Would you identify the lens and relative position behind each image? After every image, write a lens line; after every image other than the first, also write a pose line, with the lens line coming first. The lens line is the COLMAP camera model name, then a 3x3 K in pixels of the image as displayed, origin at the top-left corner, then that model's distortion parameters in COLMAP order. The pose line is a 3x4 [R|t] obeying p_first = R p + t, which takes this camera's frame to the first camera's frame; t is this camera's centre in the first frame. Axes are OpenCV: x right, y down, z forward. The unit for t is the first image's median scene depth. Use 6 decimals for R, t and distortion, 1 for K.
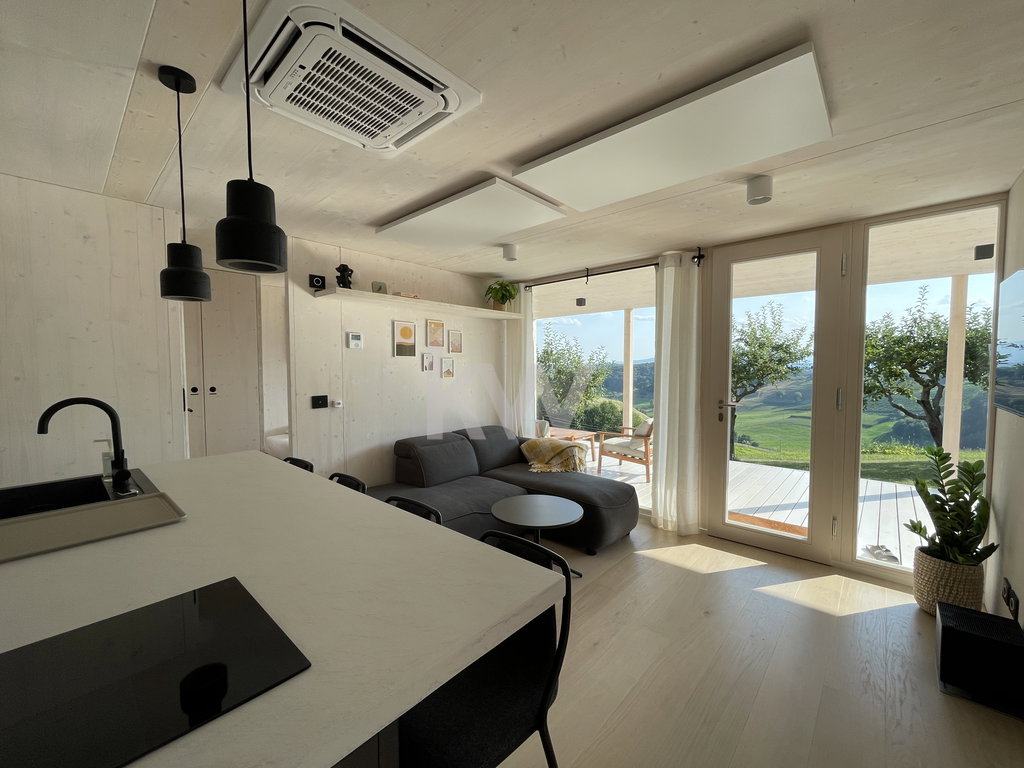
lens RADIAL K [[413.7, 0, 509.9], [0, 413.7, 386.2], [0, 0, 1]] dist [-0.001354, -0.000224]
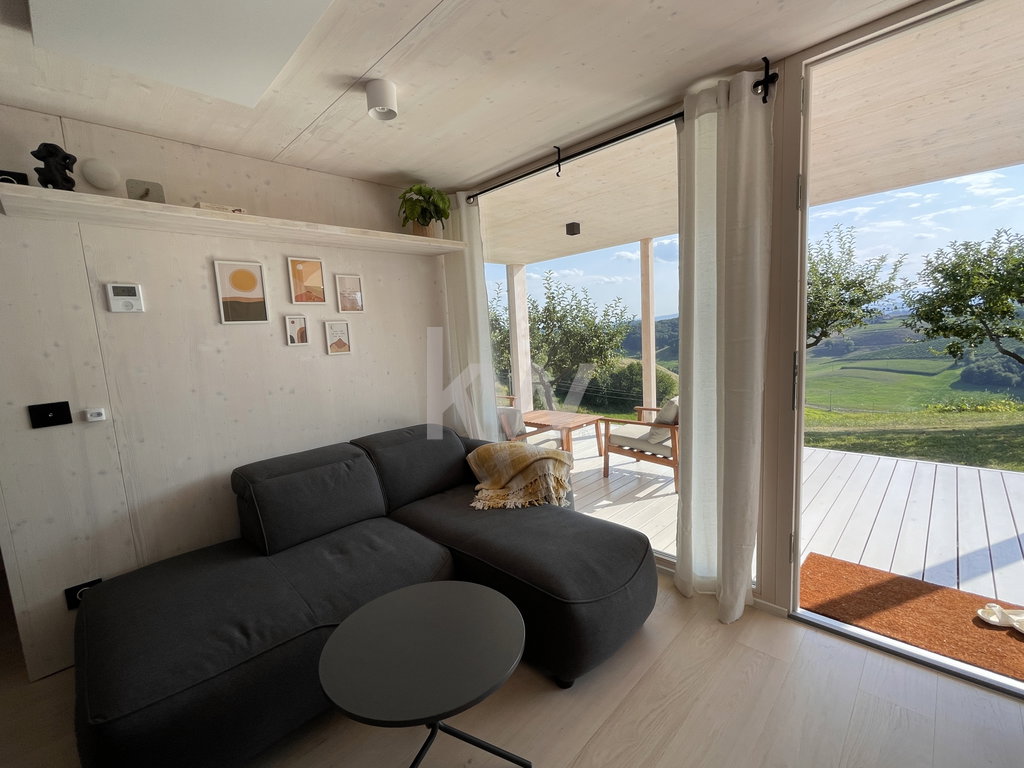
lens RADIAL K [[443.9, 0, 510.7], [0, 443.9, 387.0], [0, 0, 1]] dist [-0.000830, 0.000611]
pose [[0.997573, -0.052098, -0.046200, 0.138671], [0.055541, 0.995508, 0.076676, -0.007529], [0.041998, -0.079056, 0.995985, 0.374978]]
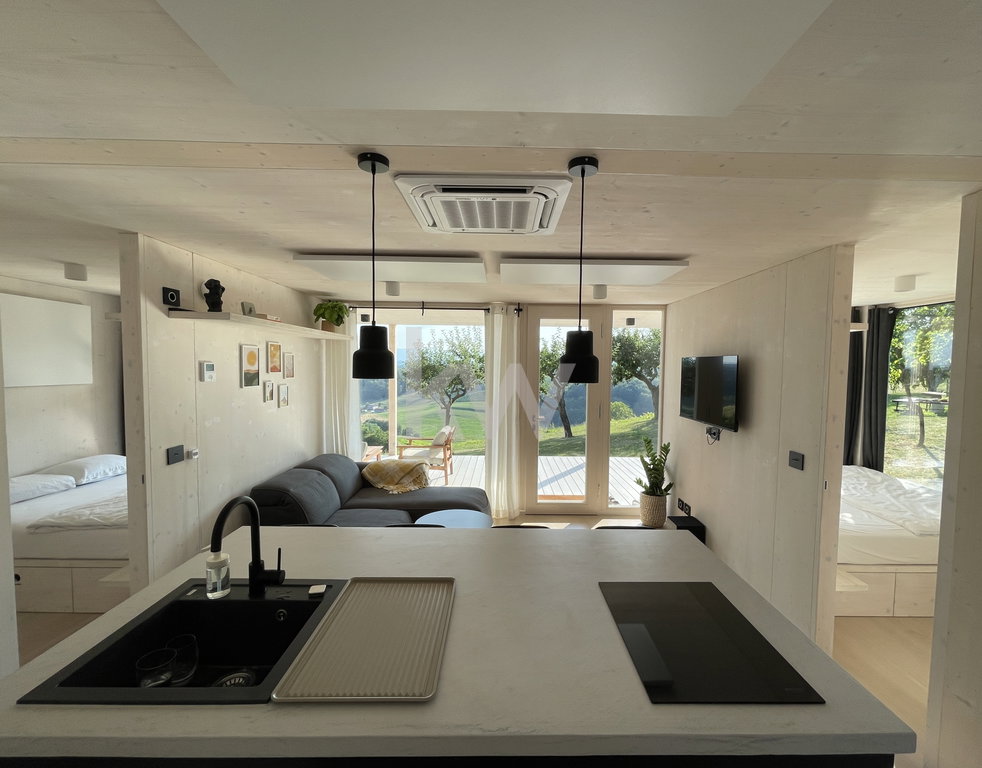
lens RADIAL K [[430.4, 0, 507.9], [0, 430.4, 386.2], [0, 0, 1]] dist [-0.003891, 0.000303]
pose [[0.730674, -0.022911, 0.682342, -0.454547], [0.018664, 0.999734, 0.013583, -0.072482], [-0.682471, 0.002810, 0.730907, 0.004359]]
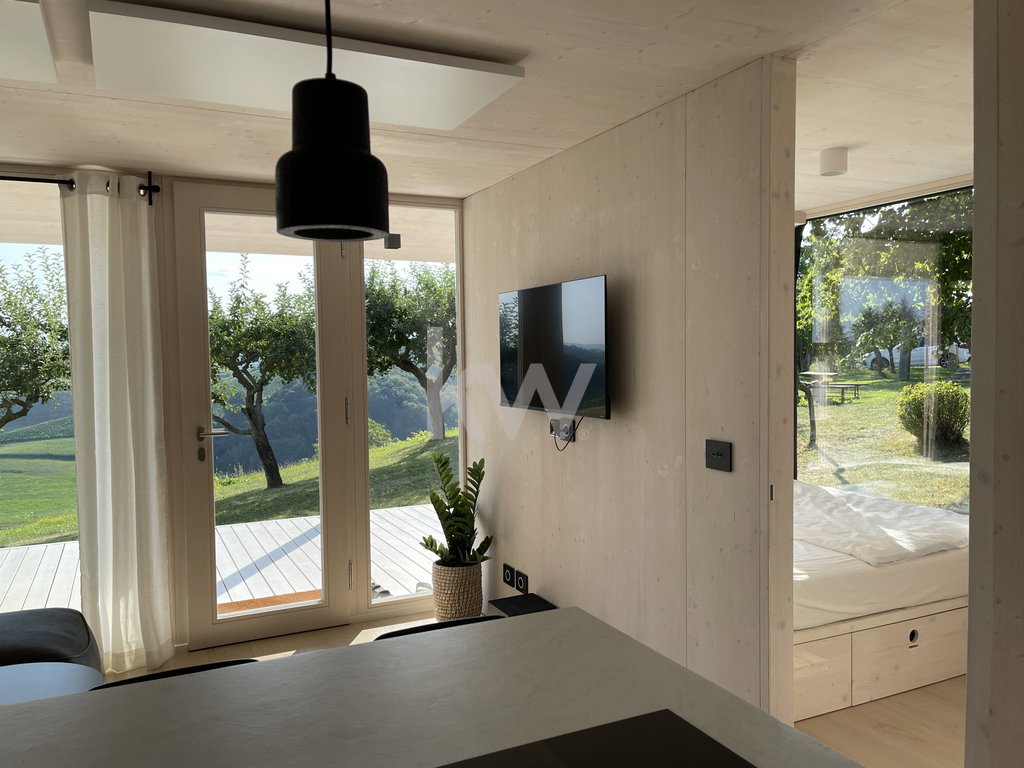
lens RADIAL K [[792.1, 0, 511.5], [0, 792.1, 389.5], [0, 0, 1]] dist [0.074215, -0.084709]
pose [[0.371737, -0.045281, 0.927233, -0.366123], [0.057230, 0.998028, 0.025794, -0.023274], [-0.926573, 0.043477, 0.373595, 0.093961]]
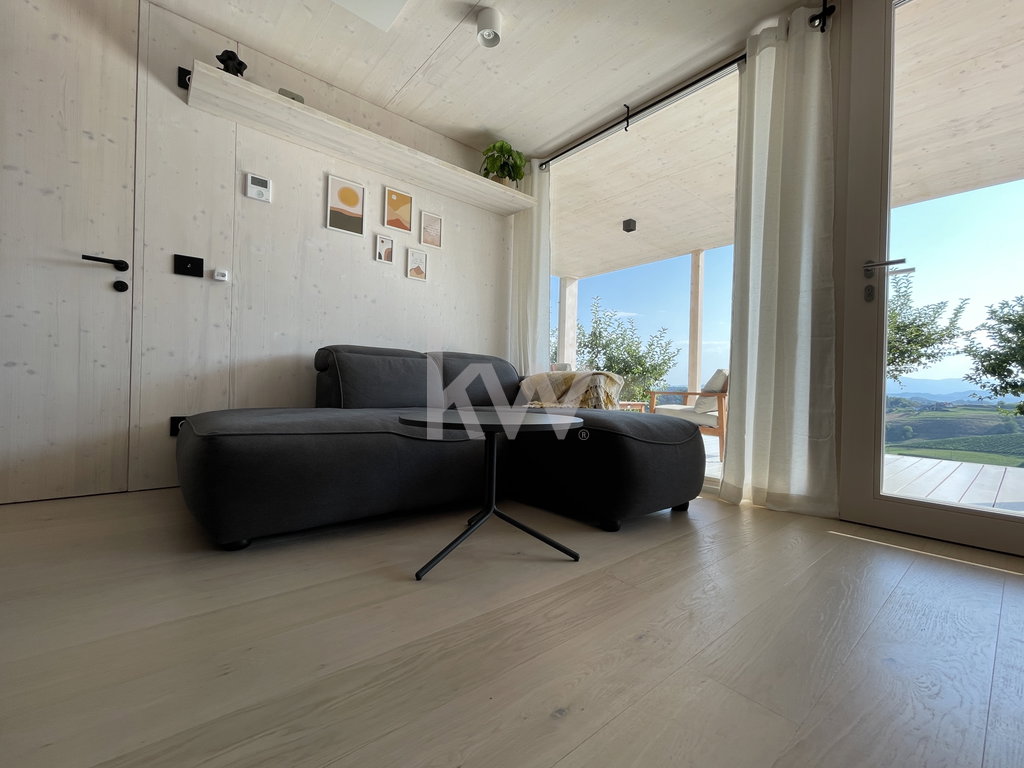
lens RADIAL K [[435.2, 0, 509.5], [0, 435.2, 386.9], [0, 0, 1]] dist [-0.000468, -0.000641]
pose [[0.990771, 0.026669, -0.132897, 0.110203], [-0.032950, 0.998431, -0.045284, 0.199205], [0.131481, 0.049245, 0.990095, 0.333625]]
